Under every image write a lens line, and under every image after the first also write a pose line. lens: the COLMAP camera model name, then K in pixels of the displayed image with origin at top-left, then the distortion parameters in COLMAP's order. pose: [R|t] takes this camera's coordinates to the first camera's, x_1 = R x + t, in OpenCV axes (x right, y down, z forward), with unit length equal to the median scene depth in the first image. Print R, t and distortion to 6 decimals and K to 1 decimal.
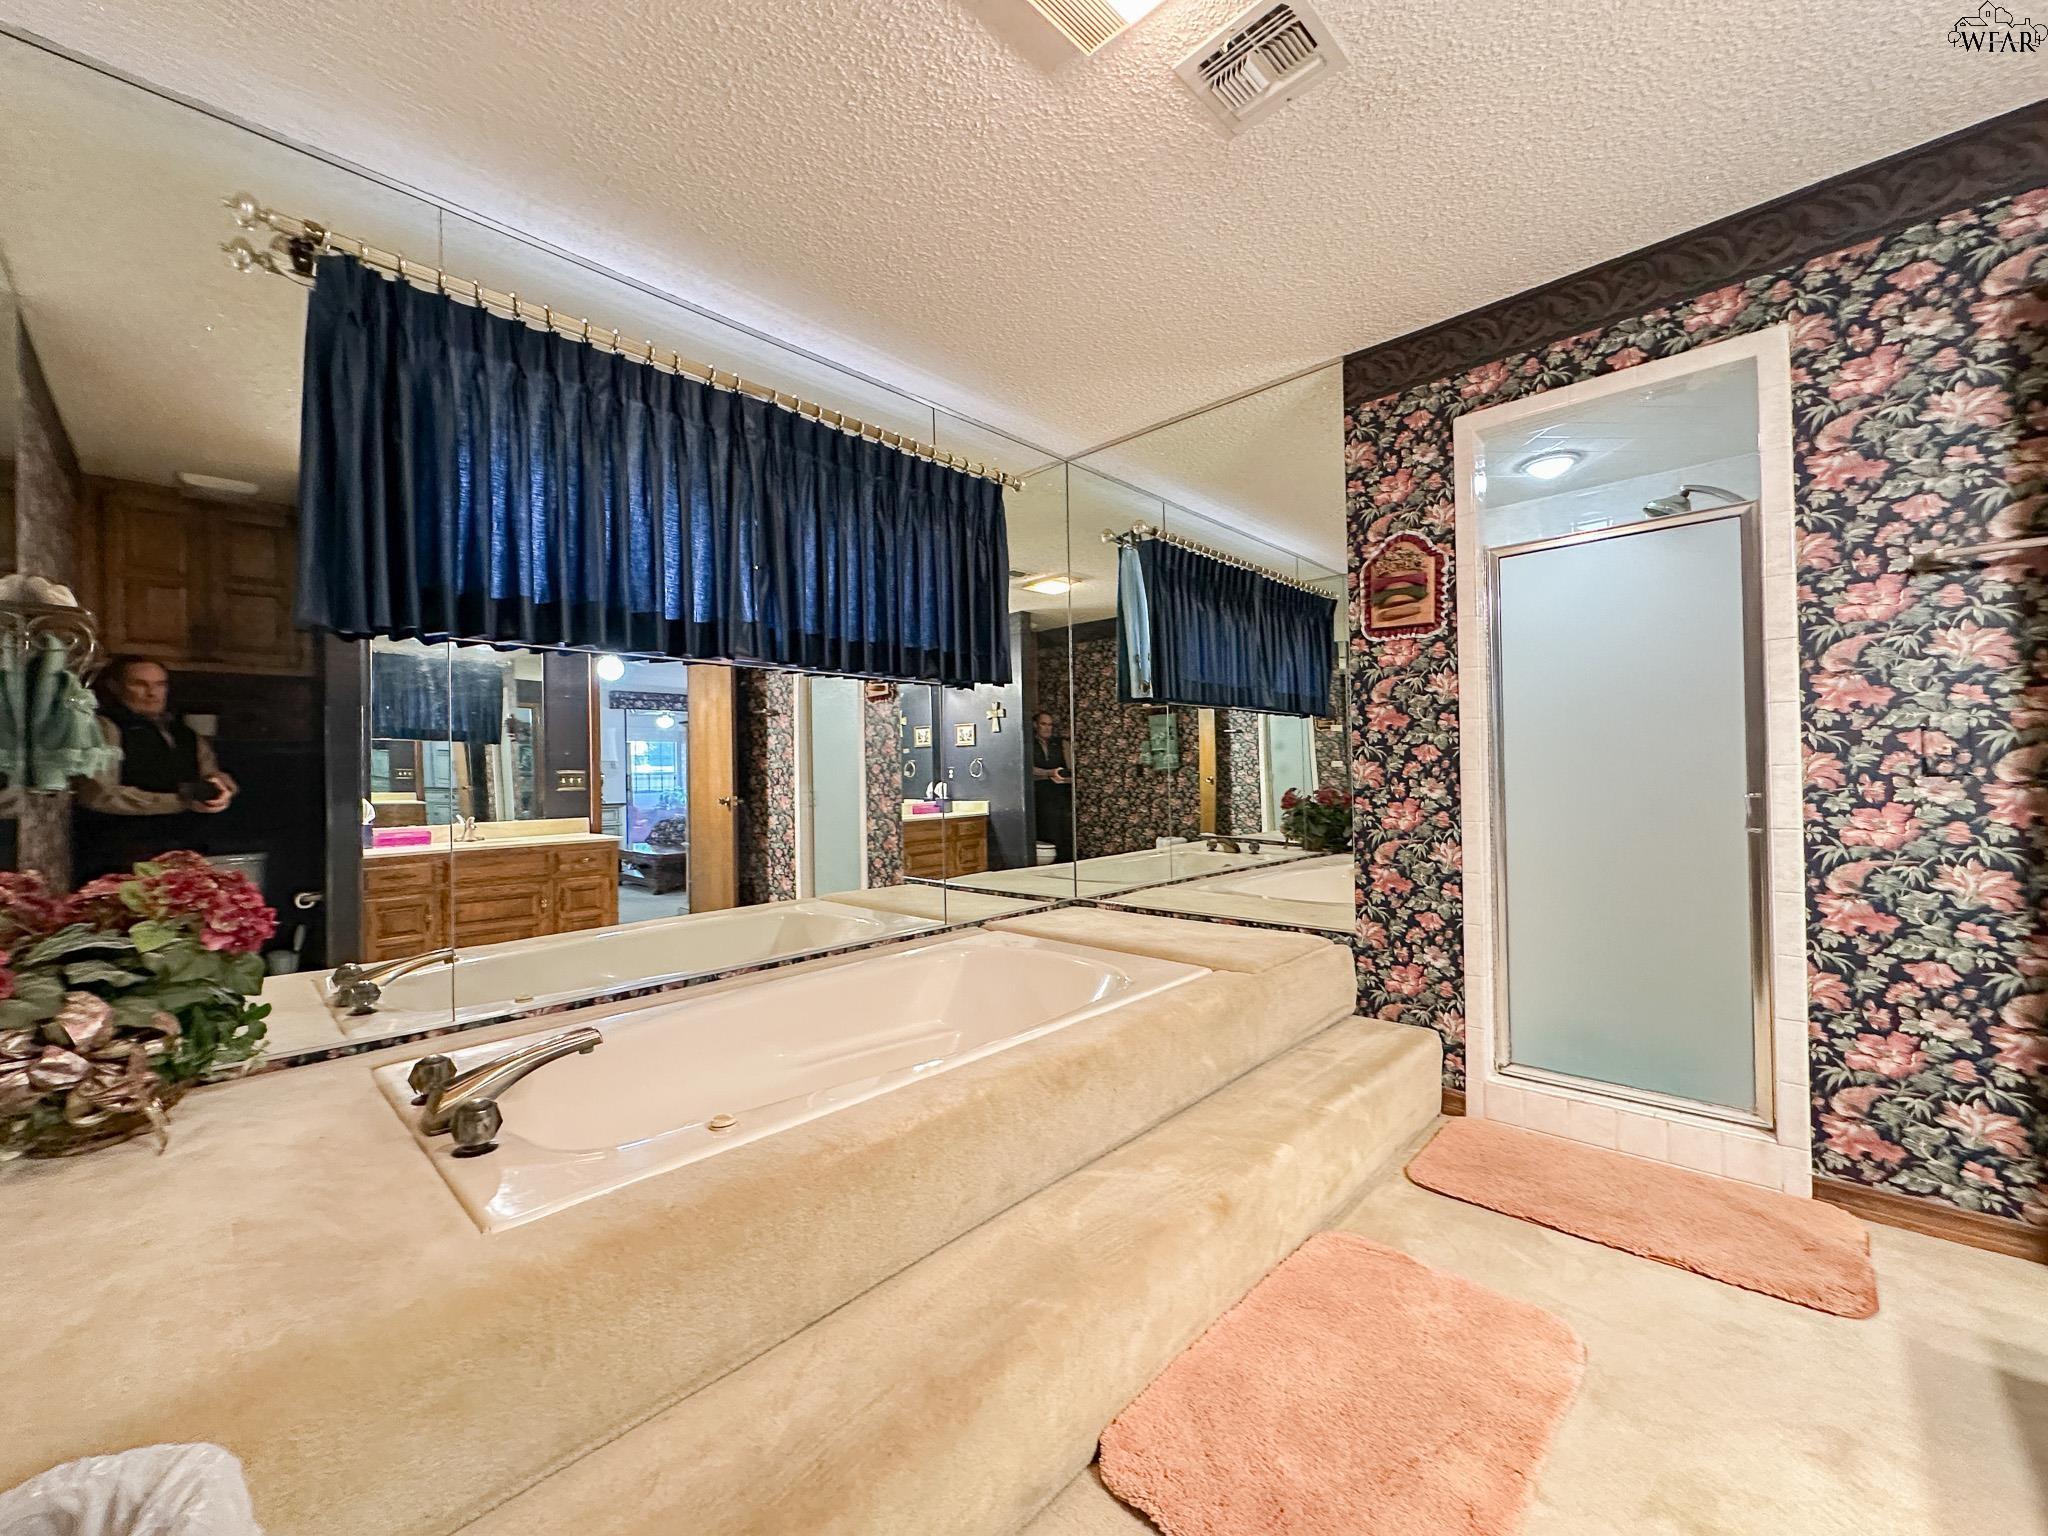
lens RADIAL K [[822.9, 0, 1020.5], [0, 822.9, 767.7], [0, 0, 1]] dist [-0.004785, 0.001101]
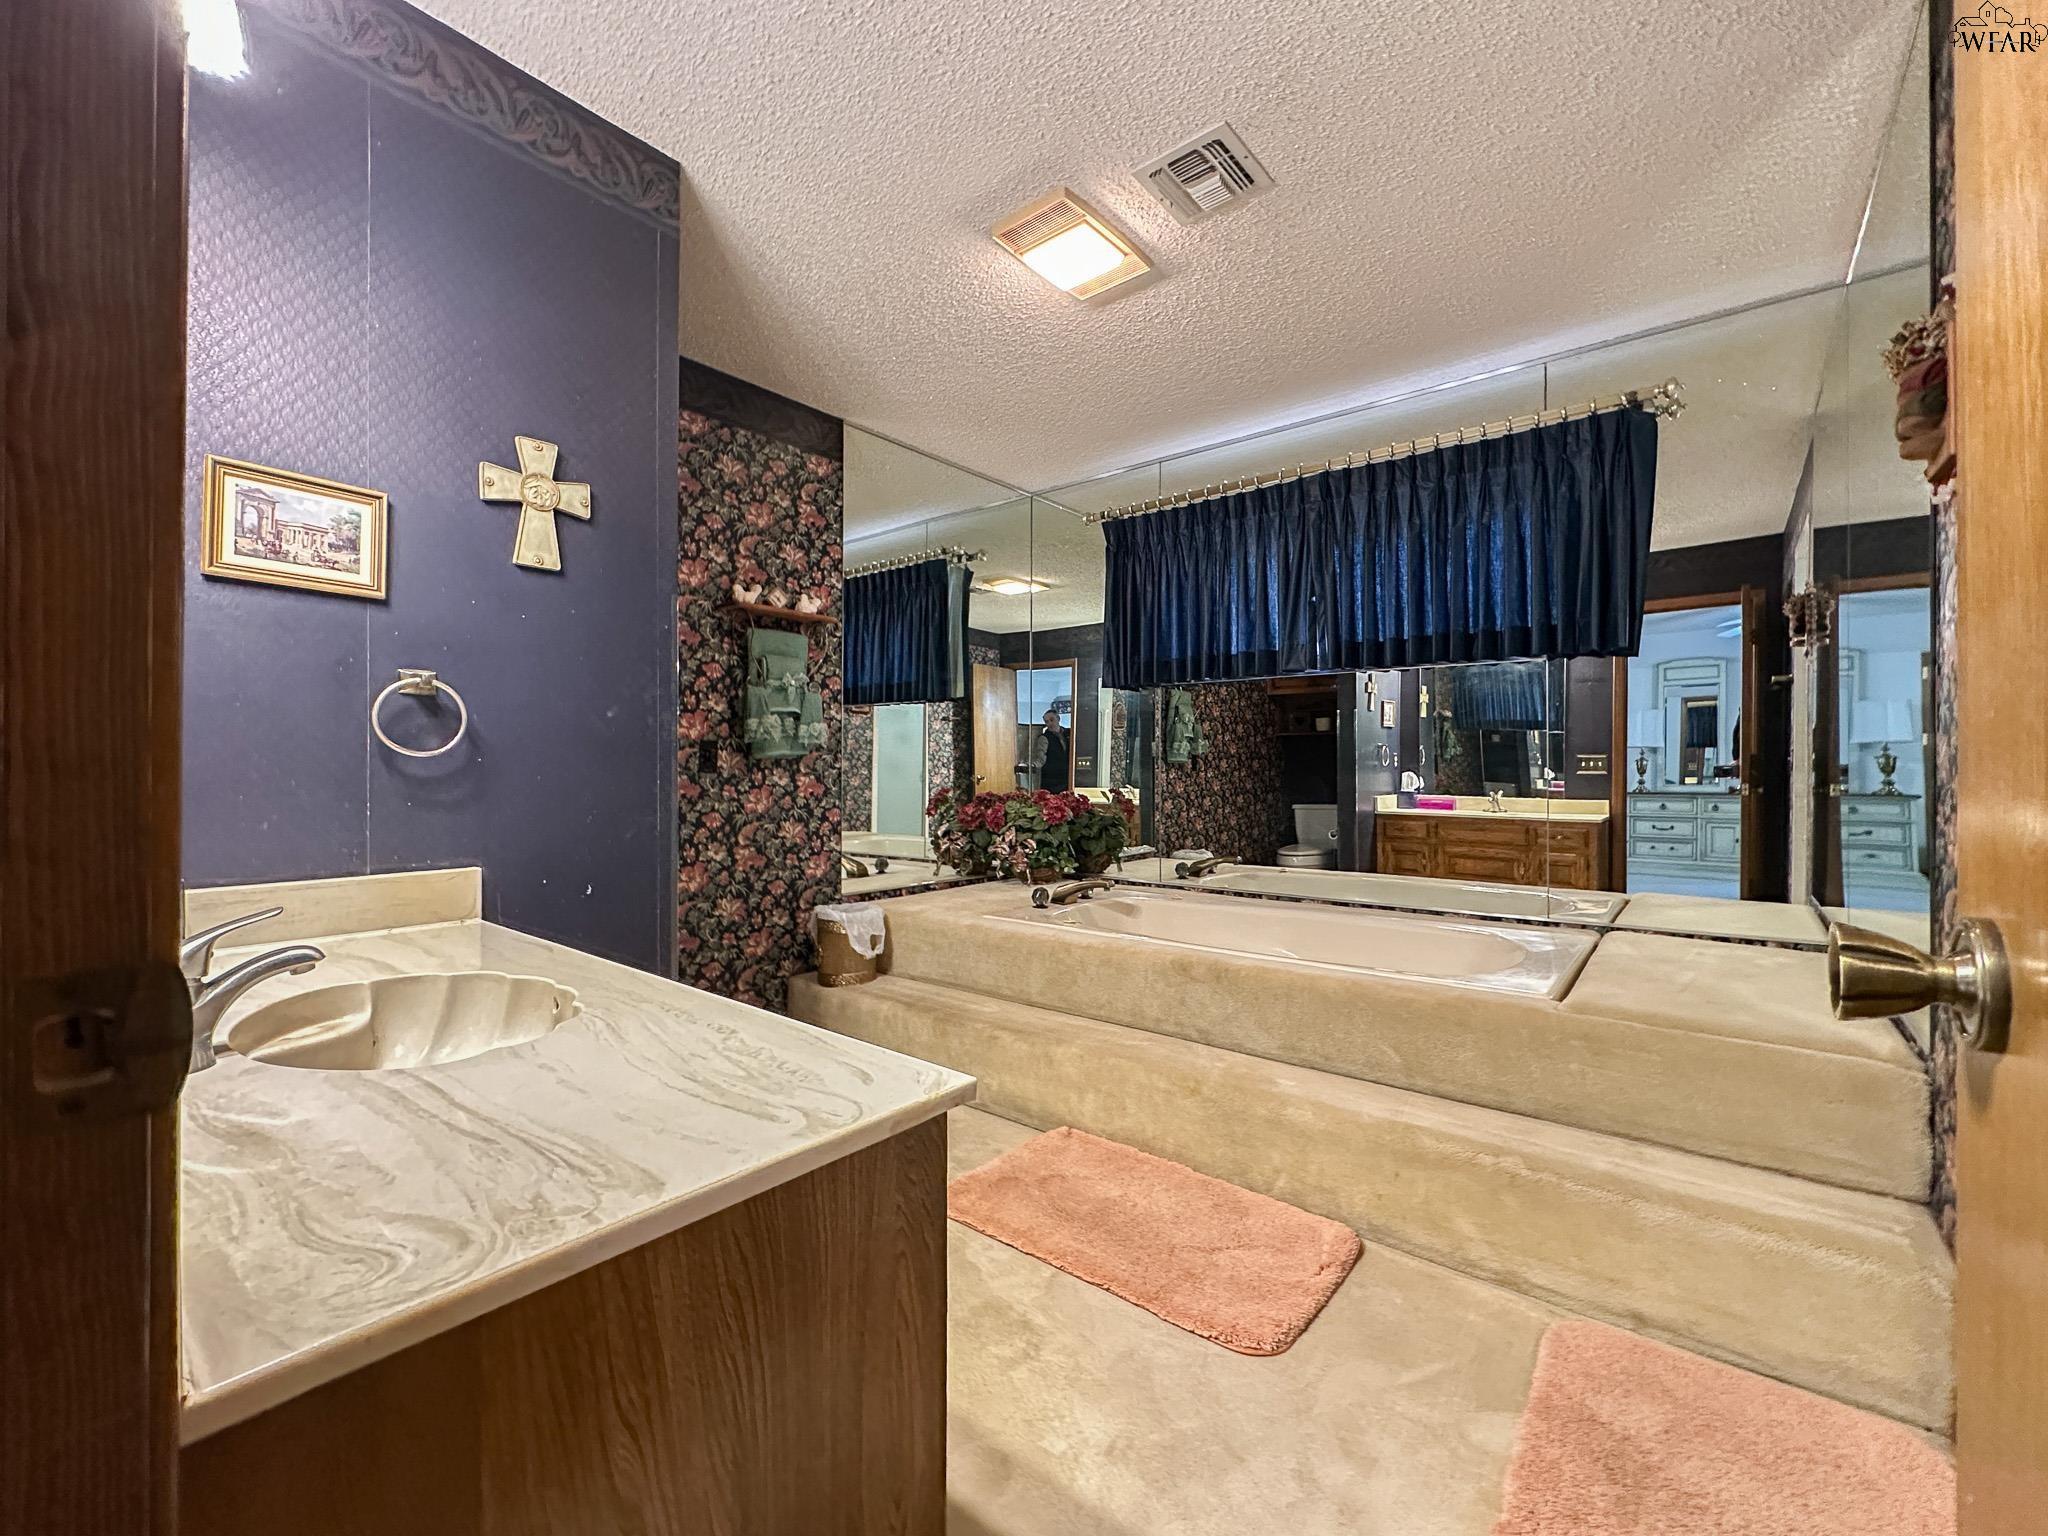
lens RADIAL K [[822.9, 0, 1020.5], [0, 822.9, 767.7], [0, 0, 1]] dist [-0.004785, 0.001101]
pose [[0.098455, 0.025841, -0.994806, 0.565743], [-0.000501, 0.999664, 0.025918, -0.007262], [0.995141, -0.002053, 0.098434, 0.218141]]
